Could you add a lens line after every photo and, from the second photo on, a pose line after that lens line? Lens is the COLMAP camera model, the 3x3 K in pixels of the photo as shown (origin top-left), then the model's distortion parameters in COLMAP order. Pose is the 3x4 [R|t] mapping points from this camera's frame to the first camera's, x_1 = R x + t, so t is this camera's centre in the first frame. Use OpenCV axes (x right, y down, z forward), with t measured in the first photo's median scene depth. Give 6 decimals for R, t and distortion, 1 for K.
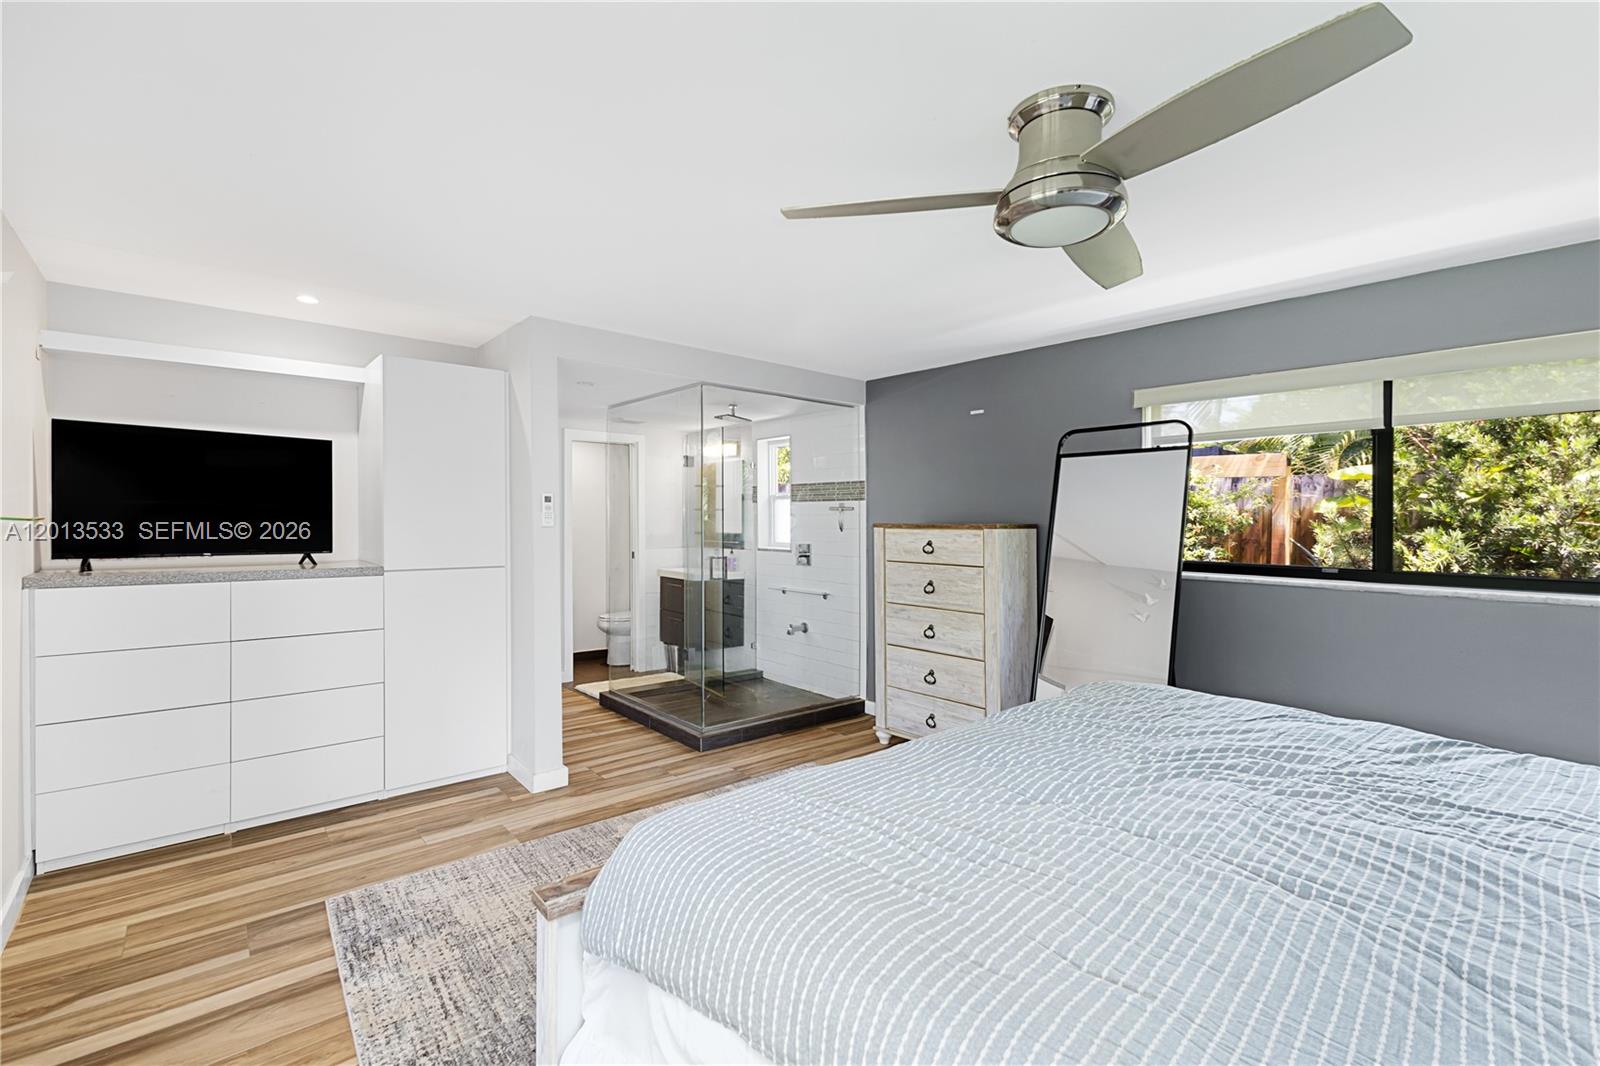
lens RADIAL K [[714.7, 0, 800.1], [0, 714.7, 531.7], [0, 0, 1]] dist [0.014071, -0.003793]
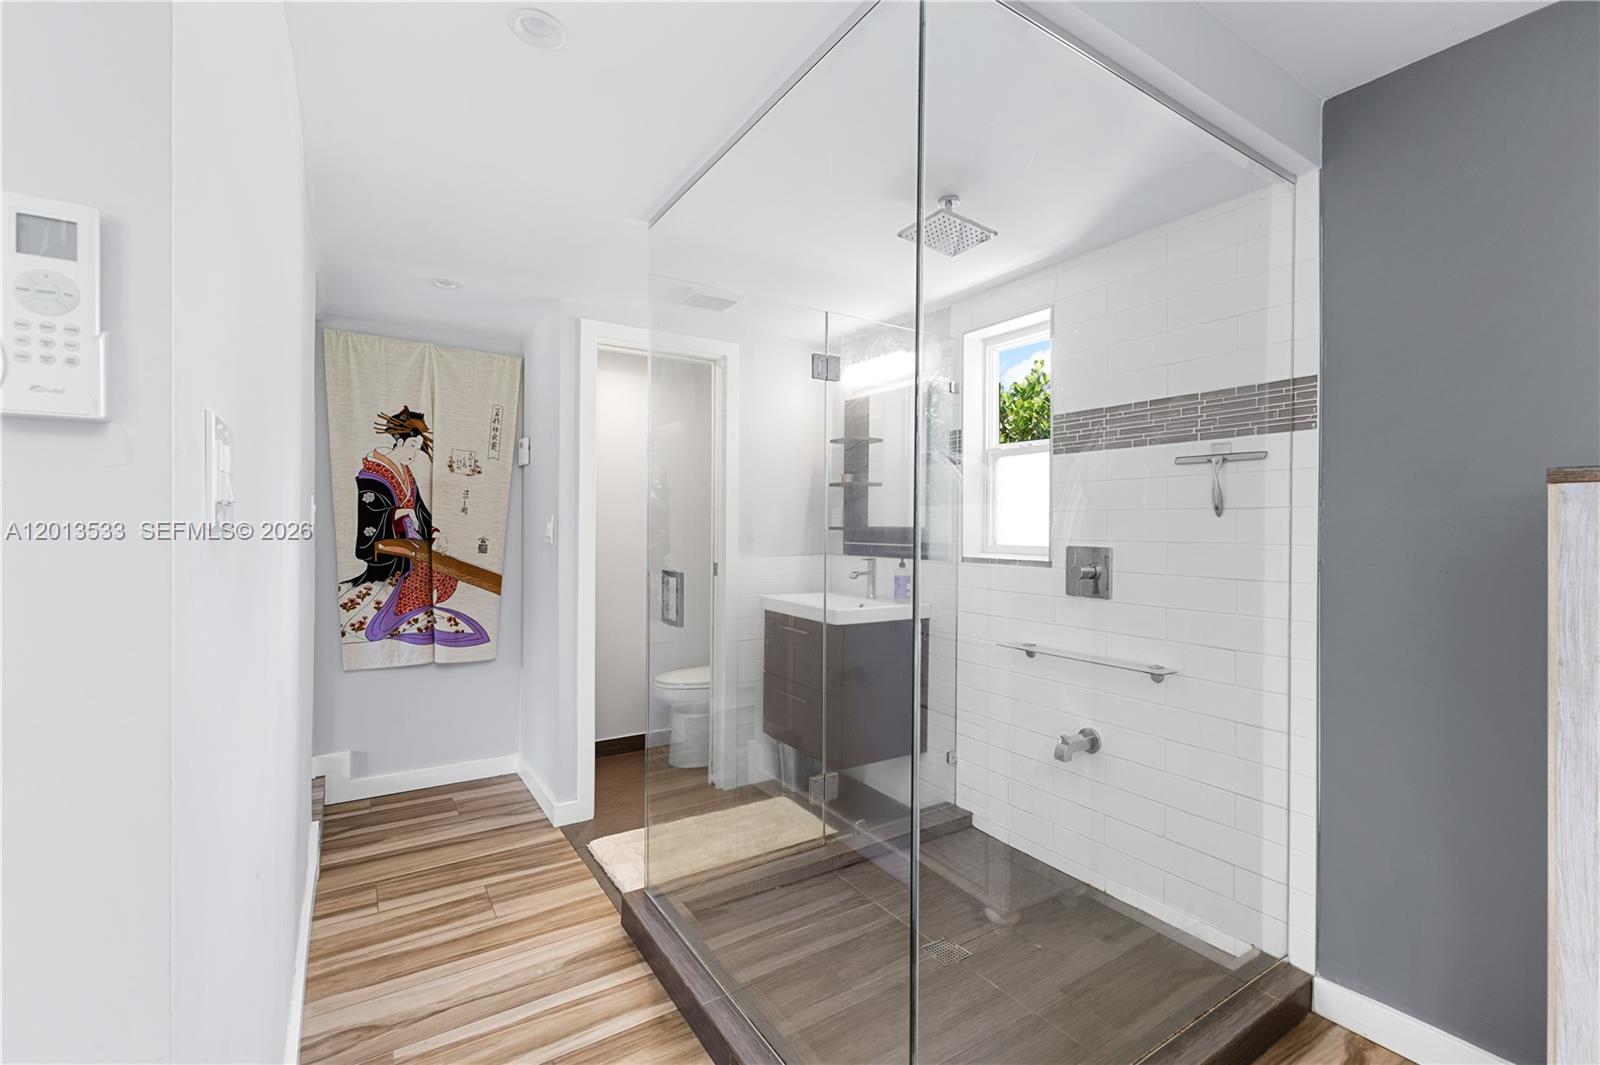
lens RADIAL K [[714.7, 0, 802.7], [0, 714.7, 537.2], [0, 0, 1]] dist [0.014071, -0.003793]
pose [[0.991390, 0.005780, -0.130817, -0.103664], [-0.007260, 0.999915, -0.010840, 0.015337], [0.130743, 0.011696, 0.991347, 0.505988]]
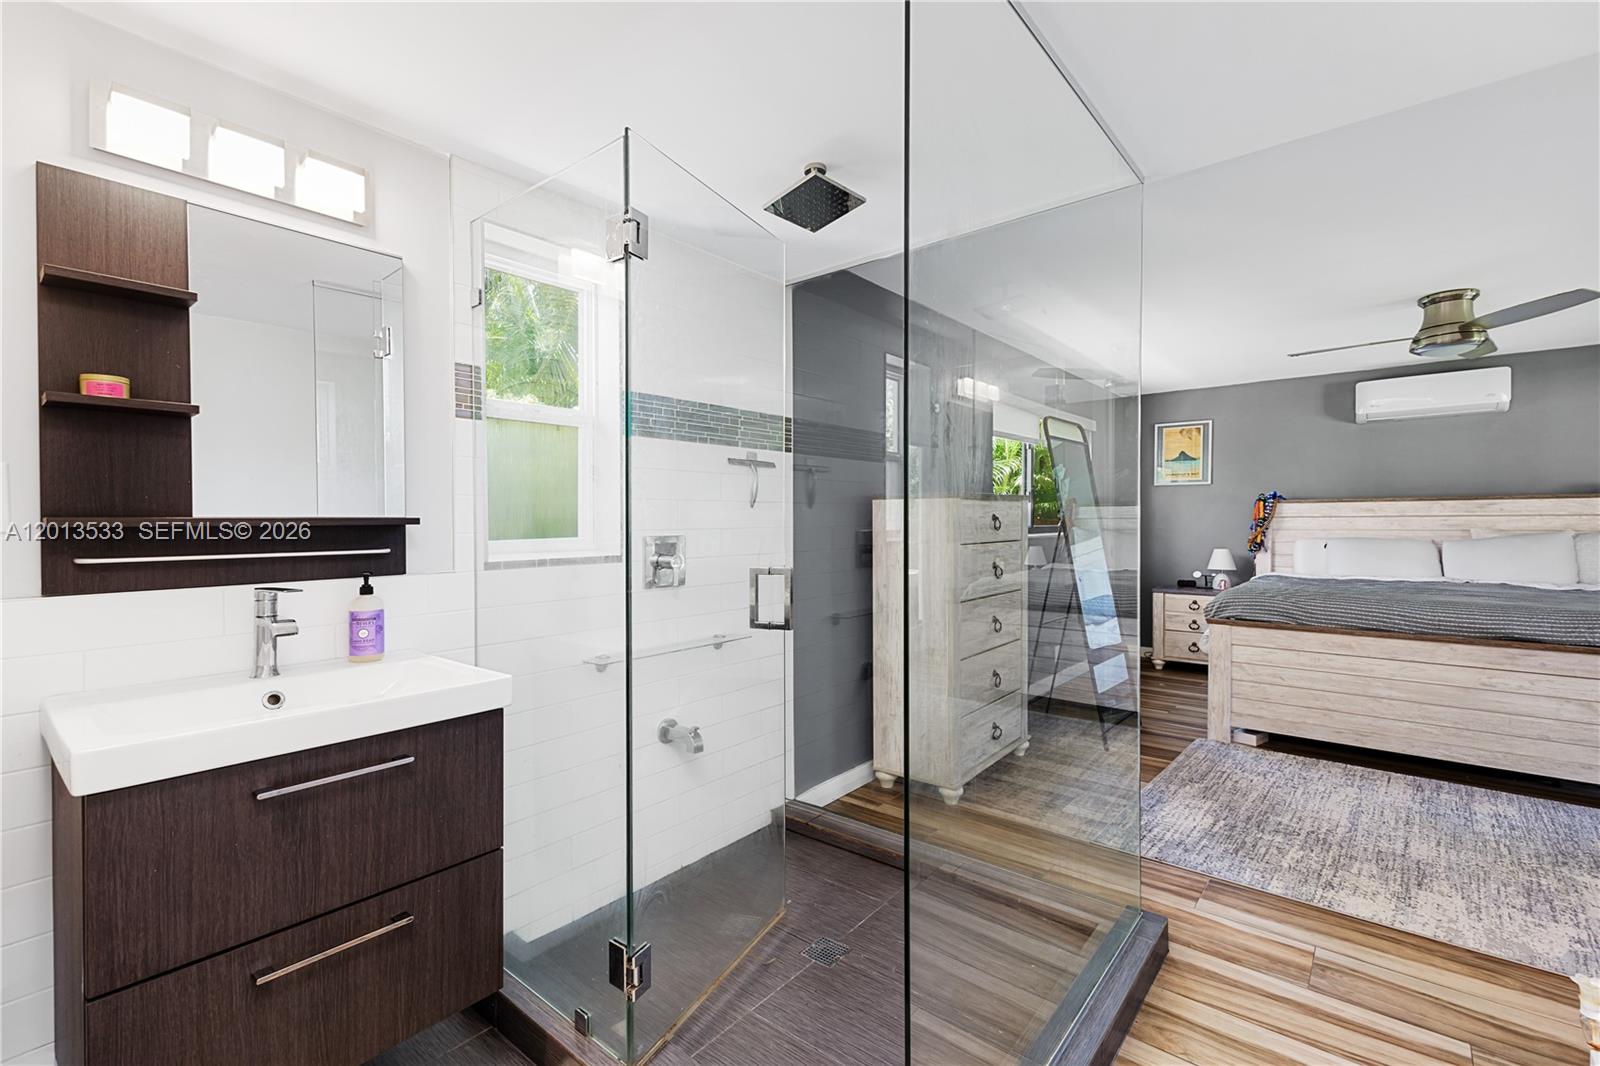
lens RADIAL K [[714.7, 0, 787.0], [0, 714.7, 530.5], [0, 0, 1]] dist [0.014071, -0.003793]
pose [[-0.165514, -0.024197, 0.985911, -0.400248], [0.018168, 0.999455, 0.027579, 0.002151], [-0.986040, 0.022477, -0.164984, 0.929468]]
